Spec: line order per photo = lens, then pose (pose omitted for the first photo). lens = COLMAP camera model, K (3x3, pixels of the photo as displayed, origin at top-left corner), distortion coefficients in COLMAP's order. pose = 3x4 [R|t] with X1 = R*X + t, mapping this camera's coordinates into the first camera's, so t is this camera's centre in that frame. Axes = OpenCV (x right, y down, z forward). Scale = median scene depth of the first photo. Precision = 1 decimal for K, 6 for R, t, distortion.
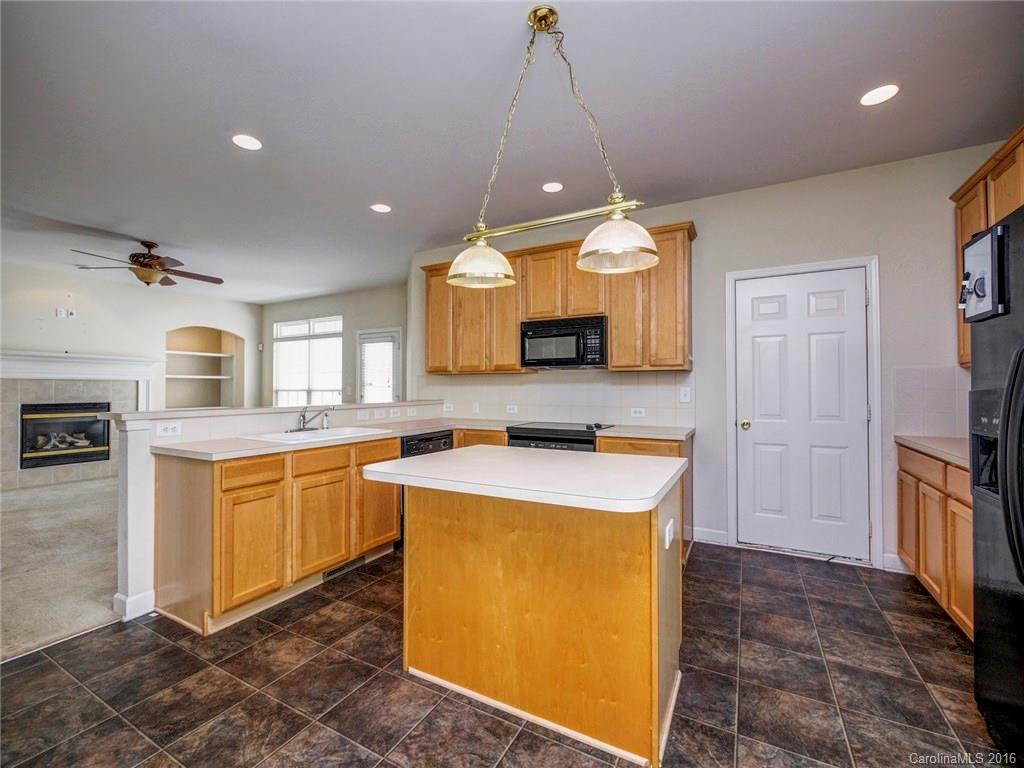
lens RADIAL K [[437.7, 0, 517.1], [0, 437.7, 382.5], [0, 0, 1]] dist [-0.003944, 0.000014]
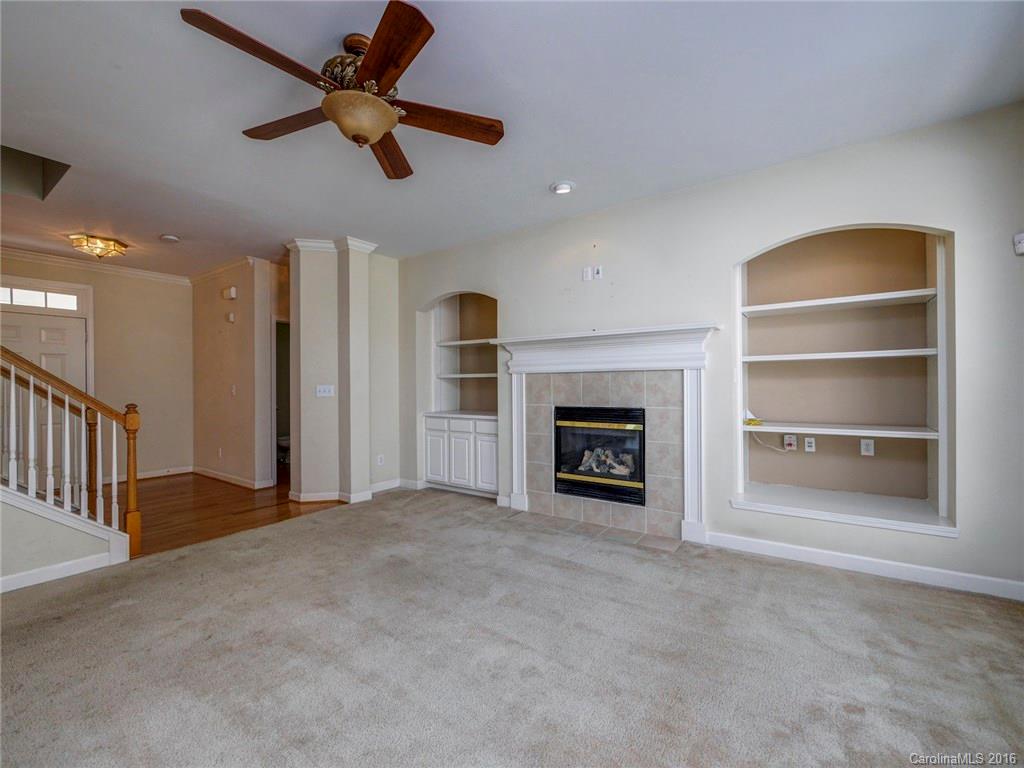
lens RADIAL K [[437.7, 0, 519.5], [0, 437.7, 385.2], [0, 0, 1]] dist [-0.003944, 0.000014]
pose [[-0.105069, 0.000596, -0.994465, -0.449497], [0.023801, 0.999715, -0.001916, 0.015510], [0.994180, -0.023870, -0.105053, 1.211569]]
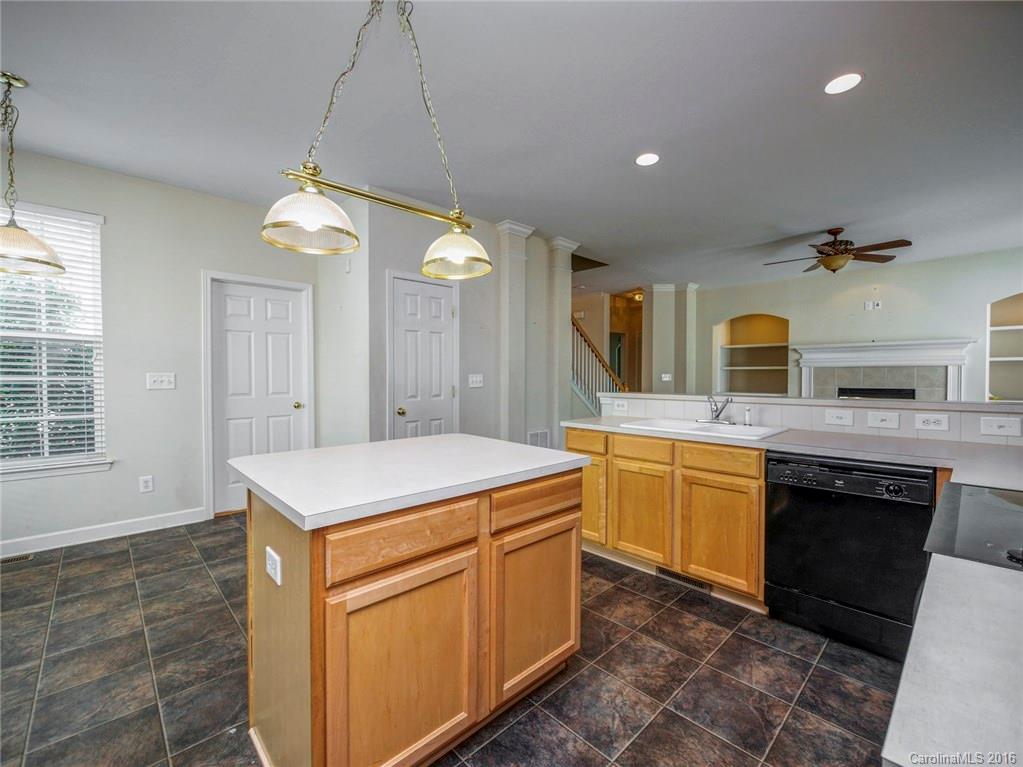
lens RADIAL K [[437.3, 0, 510.5], [0, 437.3, 387.9], [0, 0, 1]] dist [-0.003944, 0.000014]
pose [[-0.314397, 0.029839, -0.948822, 0.355580], [0.015332, 0.999535, 0.026353, 0.004903], [0.949168, -0.006262, -0.314709, 0.615129]]
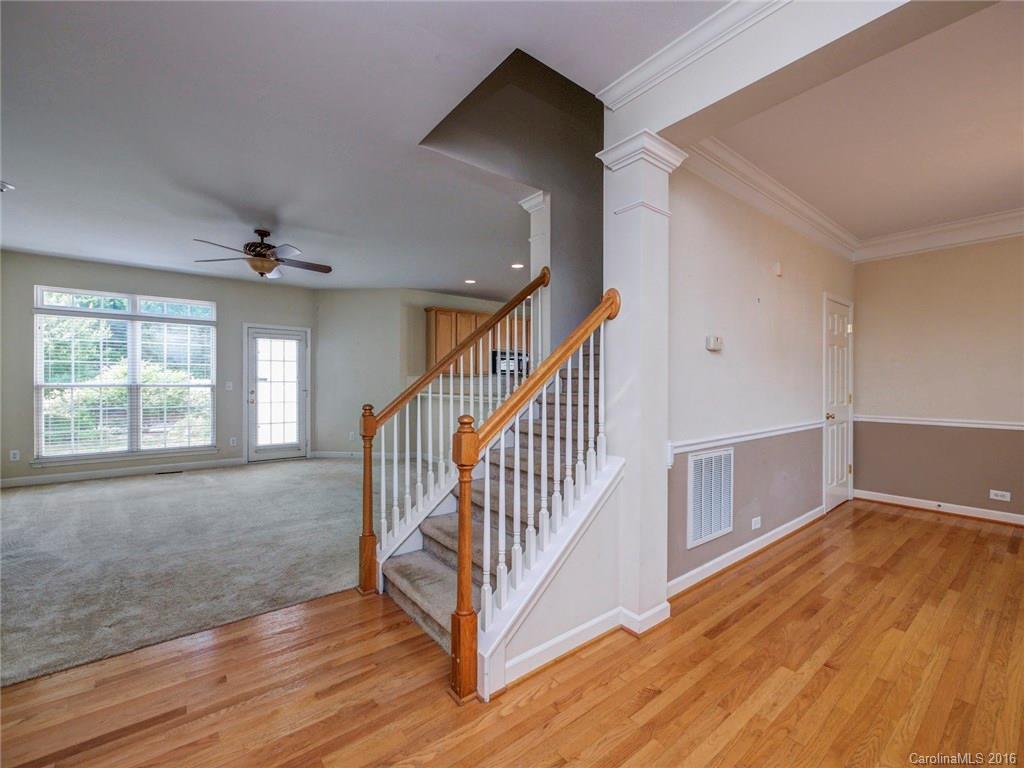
lens RADIAL K [[437.7, 0, 522.6], [0, 437.7, 383.6], [0, 0, 1]] dist [-0.003944, 0.000014]
pose [[0.390083, -0.000370, 0.920779, -1.524015], [-0.016753, 0.999832, 0.007498, -0.005794], [-0.920627, -0.018350, 0.390011, 0.096265]]
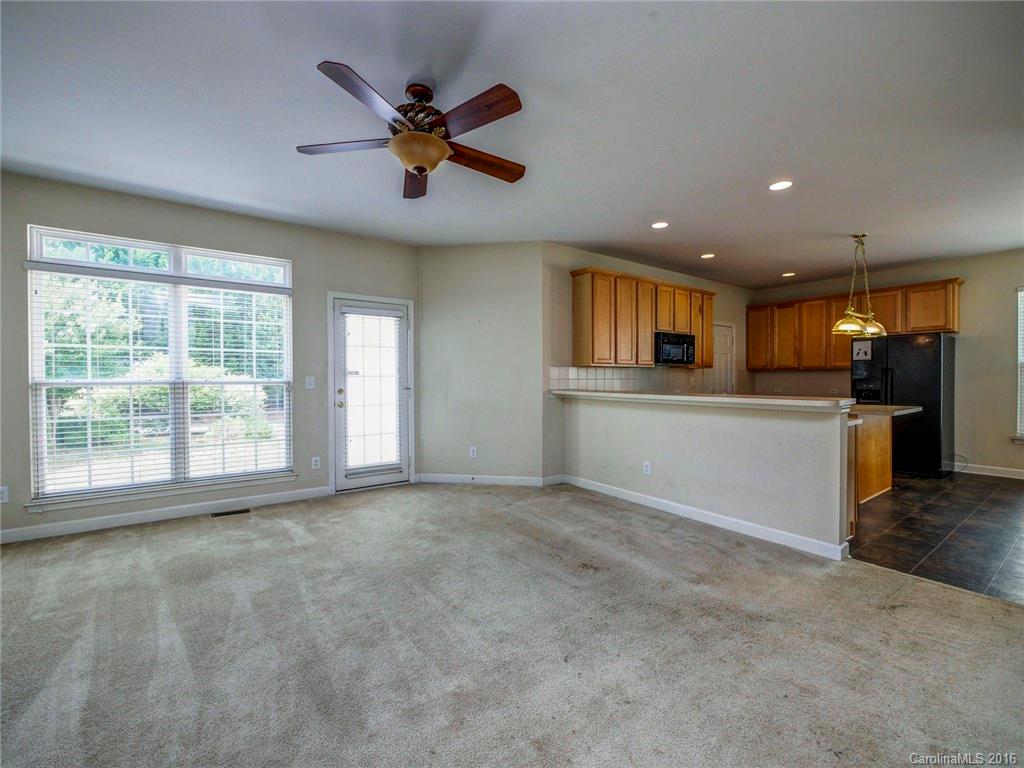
lens RADIAL K [[437.7, 0, 519.5], [0, 437.7, 381.6], [0, 0, 1]] dist [-0.003944, 0.000014]
pose [[0.429279, -0.008424, 0.903133, -1.271800], [-0.010356, 0.999845, 0.014248, 0.007600], [-0.903113, -0.015469, 0.429125, 0.684354]]
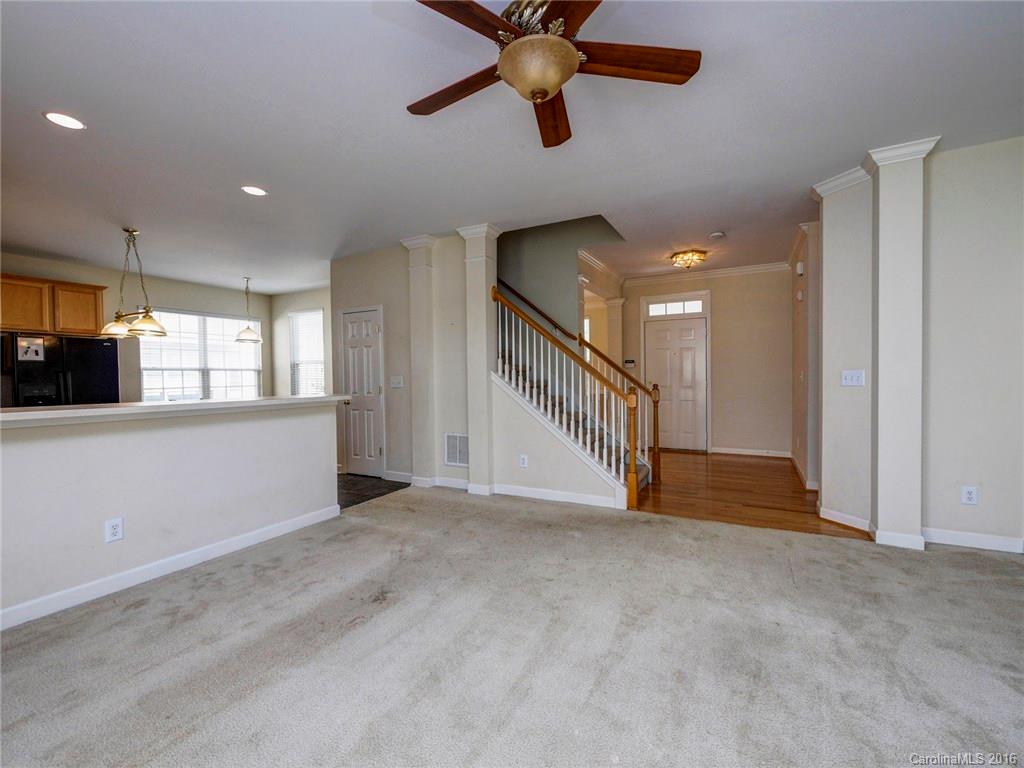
lens RADIAL K [[437.7, 0, 509.2], [0, 437.7, 385.6], [0, 0, 1]] dist [-0.003944, 0.000014]
pose [[-0.999933, 0.010297, -0.005297, -0.825765], [0.010268, 0.999932, 0.005617, 0.018760], [0.005355, 0.005562, -0.999970, 1.395056]]
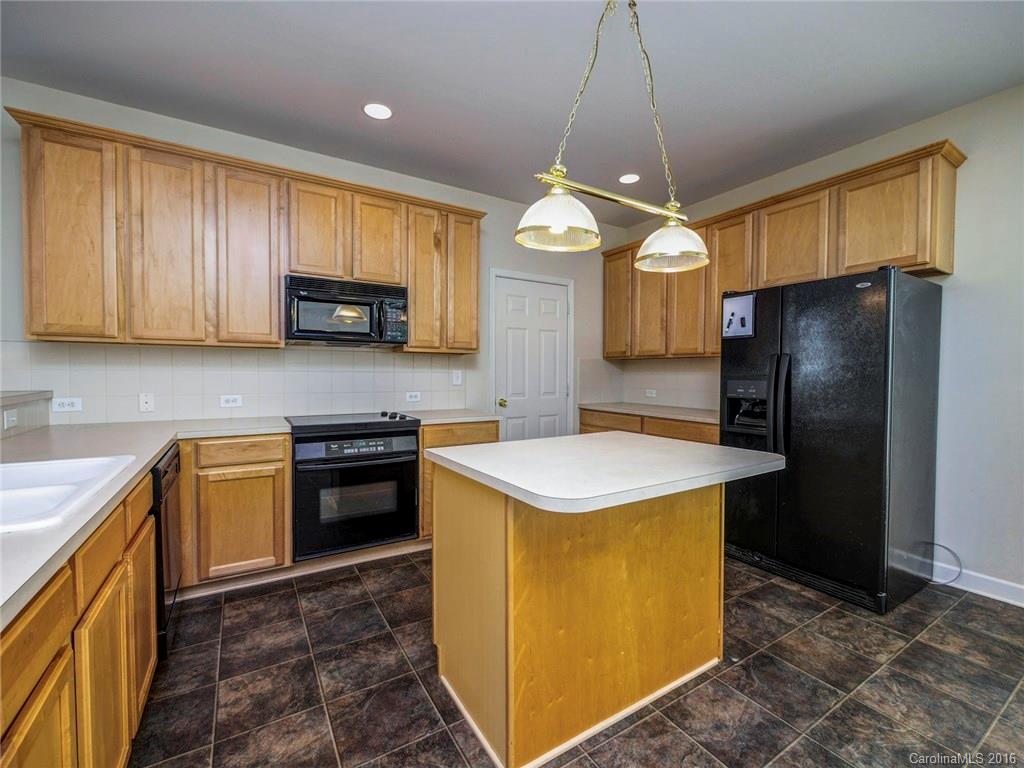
lens RADIAL K [[437.7, 0, 518.7], [0, 437.7, 383.3], [0, 0, 1]] dist [-0.003944, 0.000014]
pose [[0.495552, -0.021544, 0.868311, -0.353824], [-0.019440, 0.999167, 0.035885, 0.001296], [-0.868361, -0.034663, 0.494720, 0.282525]]
